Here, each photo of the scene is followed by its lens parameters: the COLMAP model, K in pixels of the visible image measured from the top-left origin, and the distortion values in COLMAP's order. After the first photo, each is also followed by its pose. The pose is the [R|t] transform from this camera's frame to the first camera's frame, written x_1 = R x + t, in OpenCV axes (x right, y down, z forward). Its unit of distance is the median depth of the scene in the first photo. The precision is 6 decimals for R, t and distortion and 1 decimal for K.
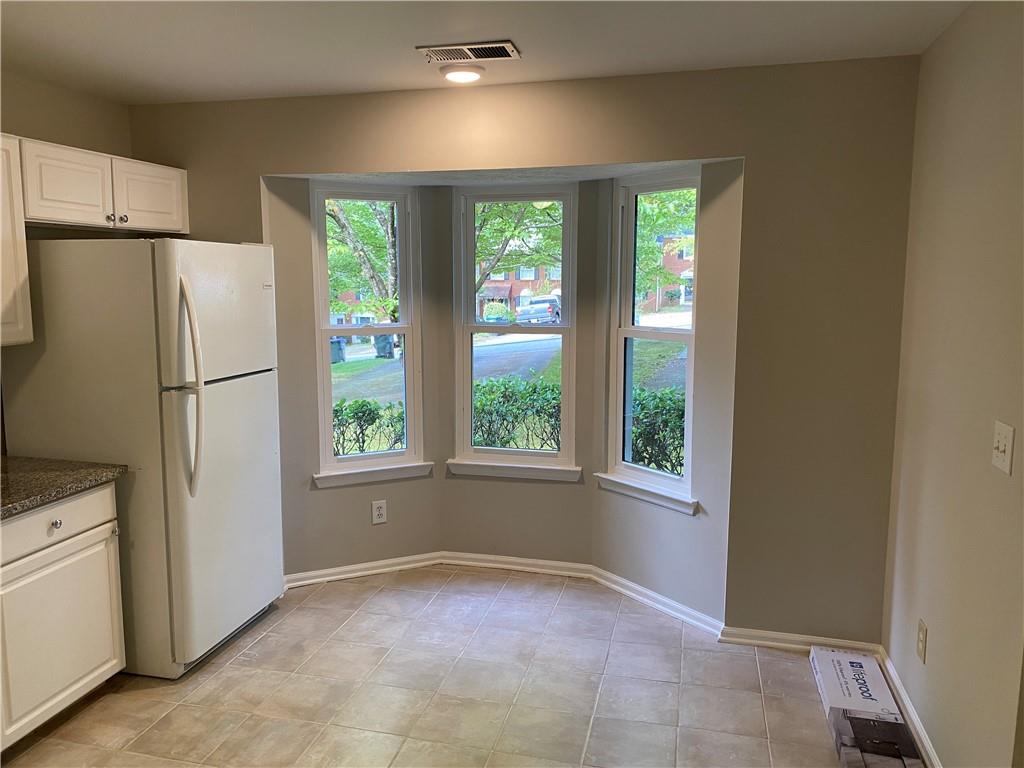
lens RADIAL K [[780.4, 0, 512.0], [0, 780.4, 384.0], [0, 0, 1]] dist [0.008819, -0.000140]
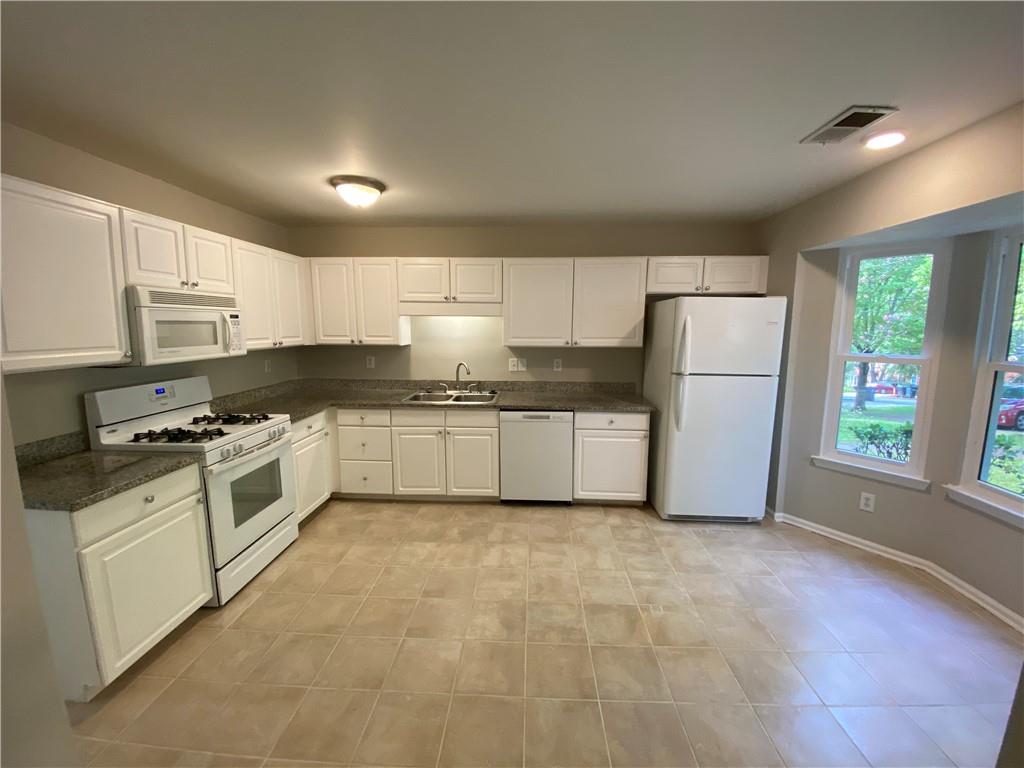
lens RADIAL K [[415.2, 0, 513.3], [0, 415.2, 387.1], [0, 0, 1]] dist [0.018966, -0.019080]
pose [[0.188592, 0.138143, -0.972291, 0.426913], [-0.146647, 0.982918, 0.111209, -0.014221], [0.971045, 0.121610, 0.205629, 0.327040]]
